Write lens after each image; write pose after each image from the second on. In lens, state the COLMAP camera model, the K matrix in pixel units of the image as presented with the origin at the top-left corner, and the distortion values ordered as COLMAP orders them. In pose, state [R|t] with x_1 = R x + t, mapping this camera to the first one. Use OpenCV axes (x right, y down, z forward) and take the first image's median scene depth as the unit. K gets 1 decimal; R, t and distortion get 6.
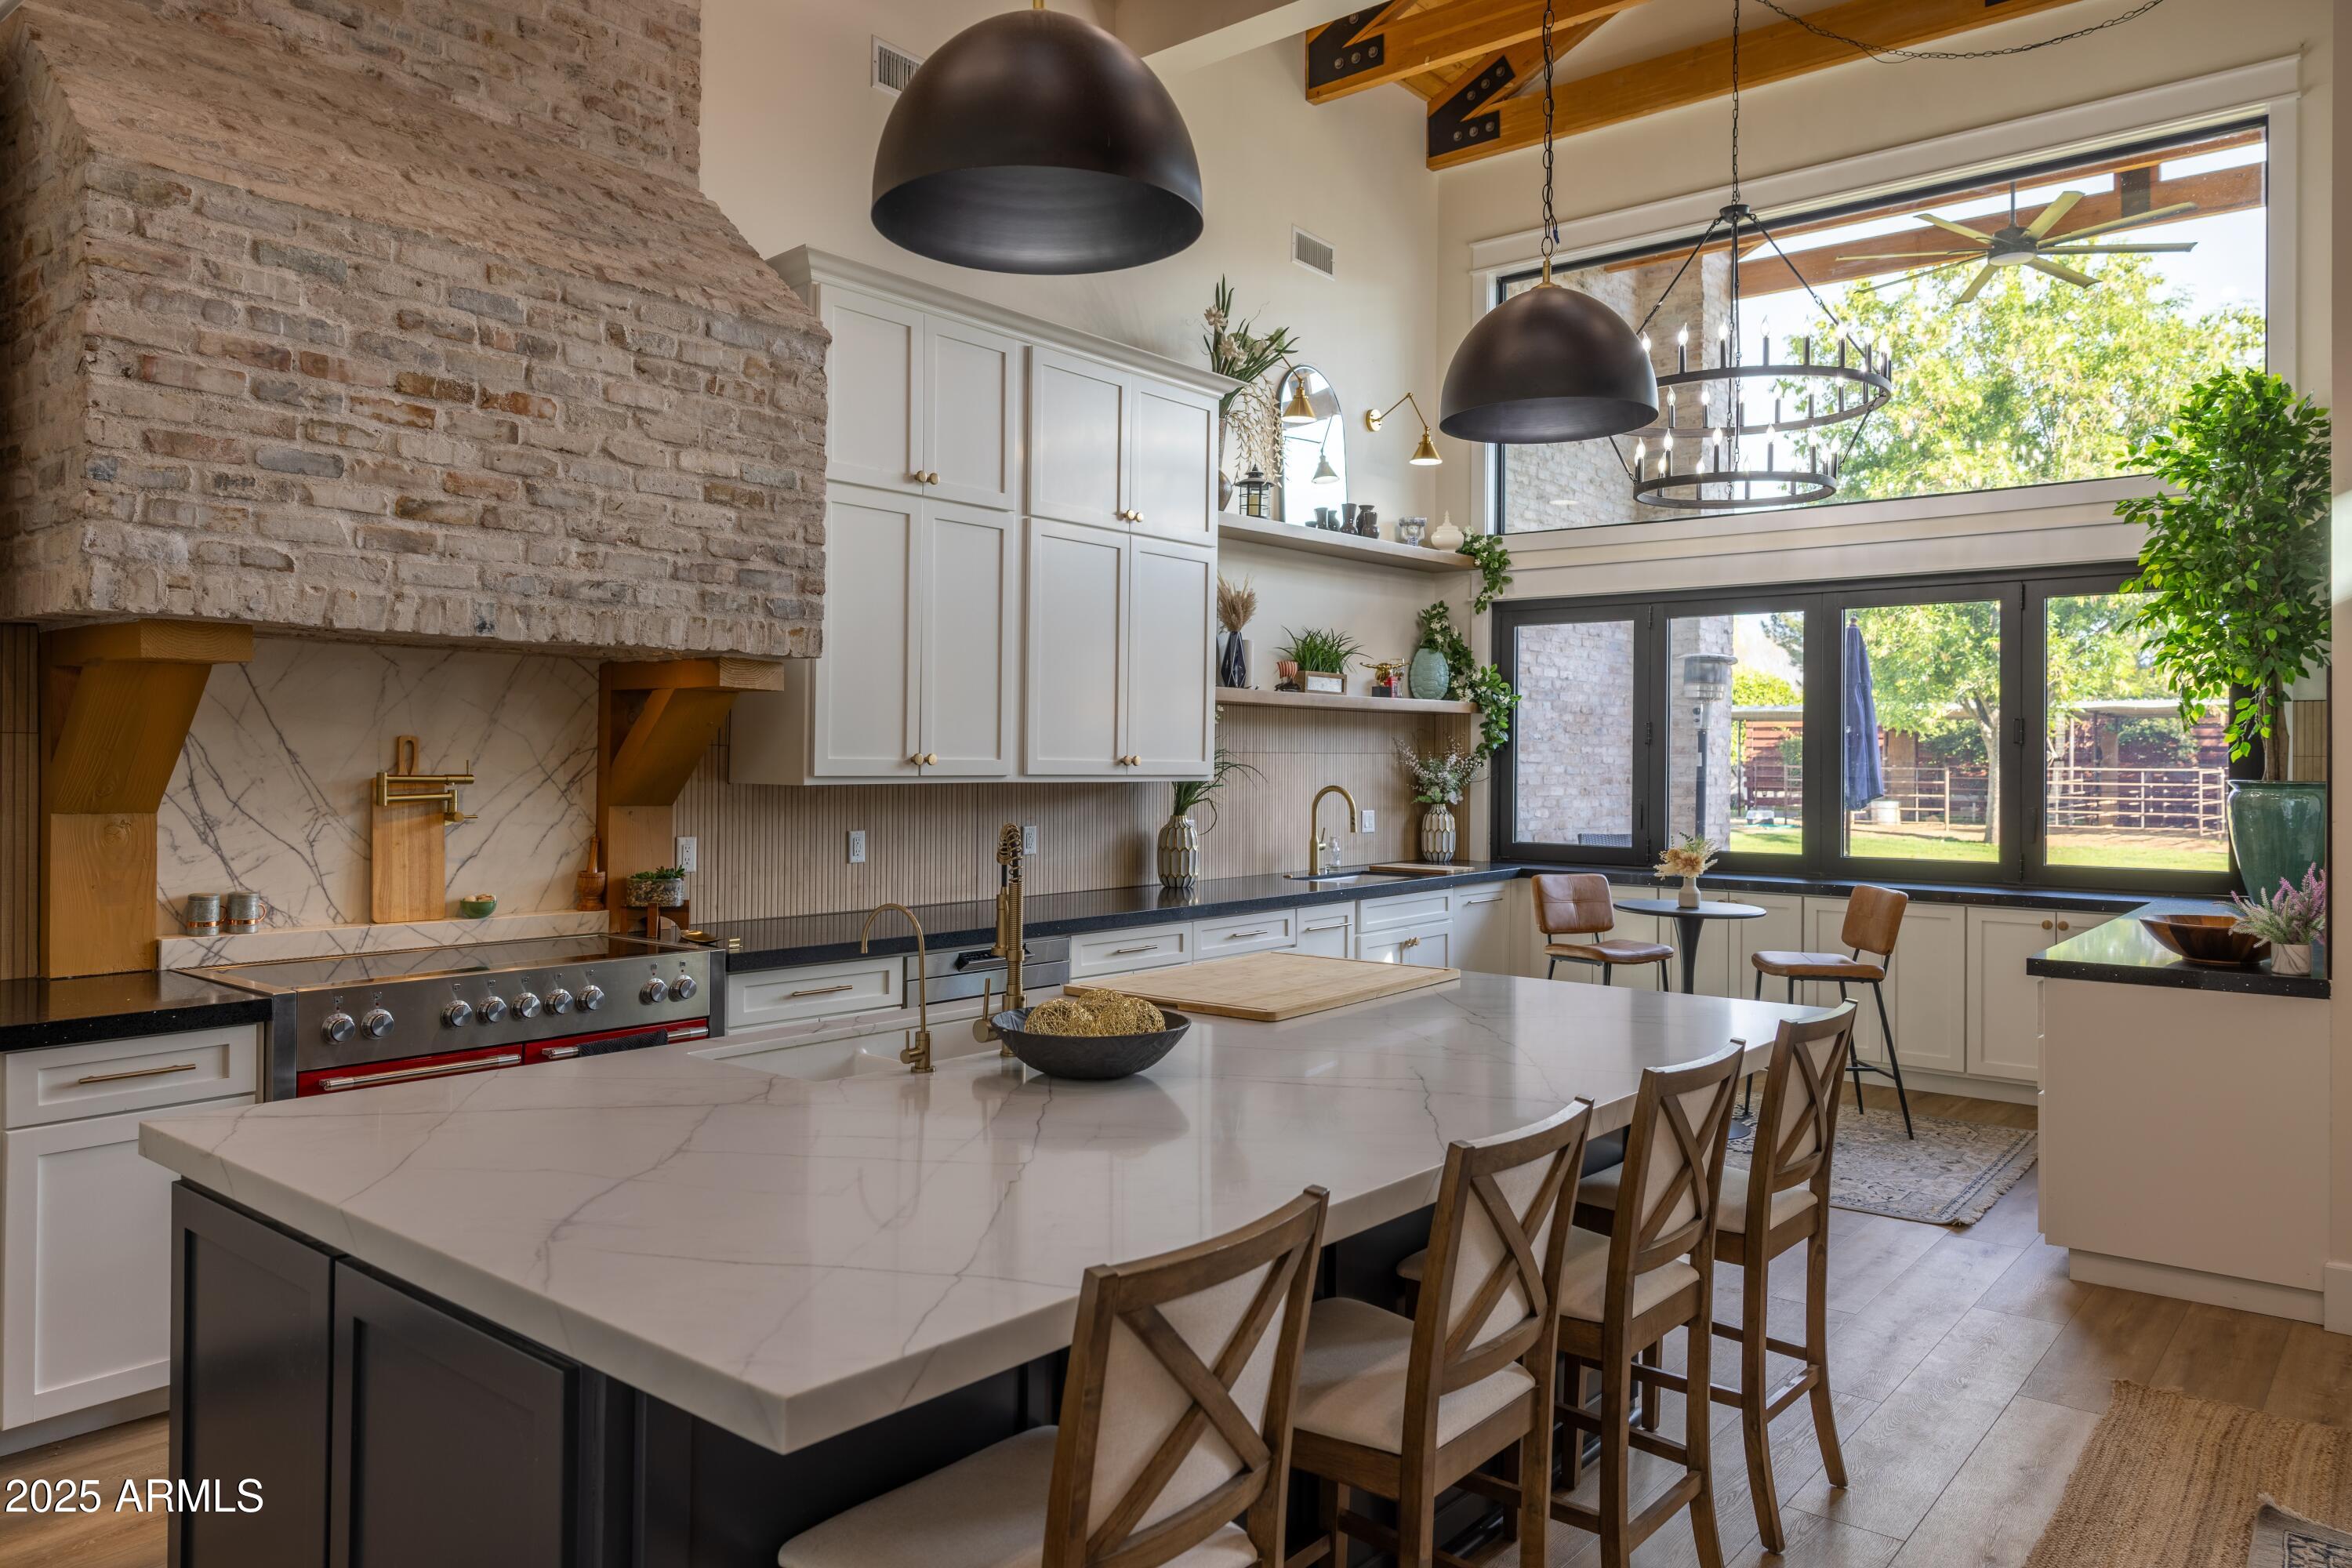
lens RADIAL K [[1605.2, 0, 1200.0], [0, 1605.2, 747.4], [0, 0, 1]] dist [0.001017, -0.000085]
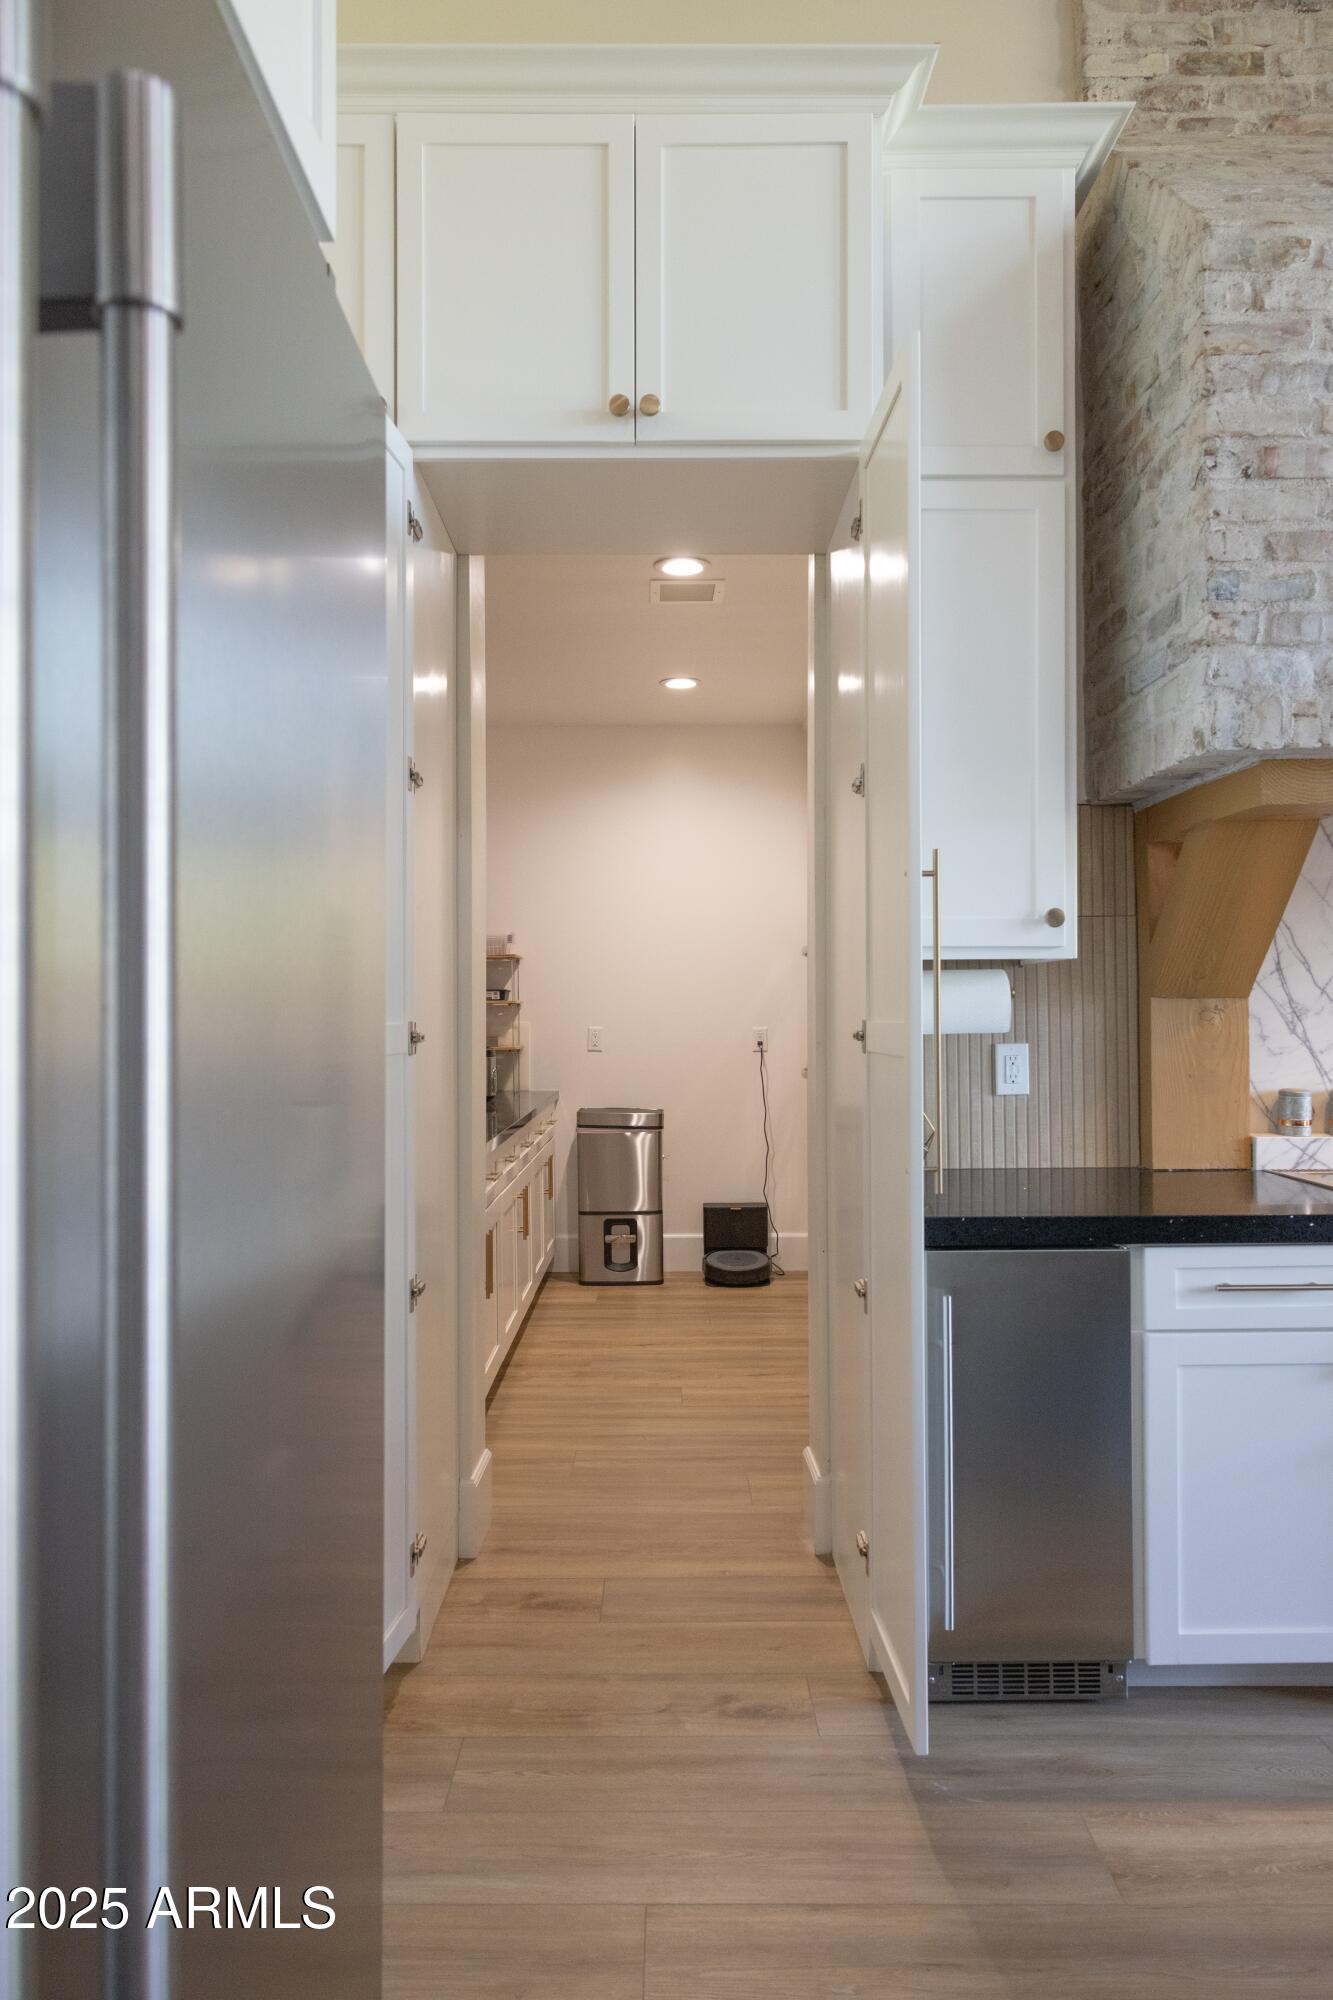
lens RADIAL K [[1364.9, 0, 663.7], [0, 1364.9, 998.0], [0, 0, 1]] dist [0.001017, -0.000085]
pose [[0.637077, -0.021146, -0.770510, -0.303910], [0.014334, 0.999776, -0.015587, 0.055692], [0.770667, -0.001114, 0.637237, 0.285795]]
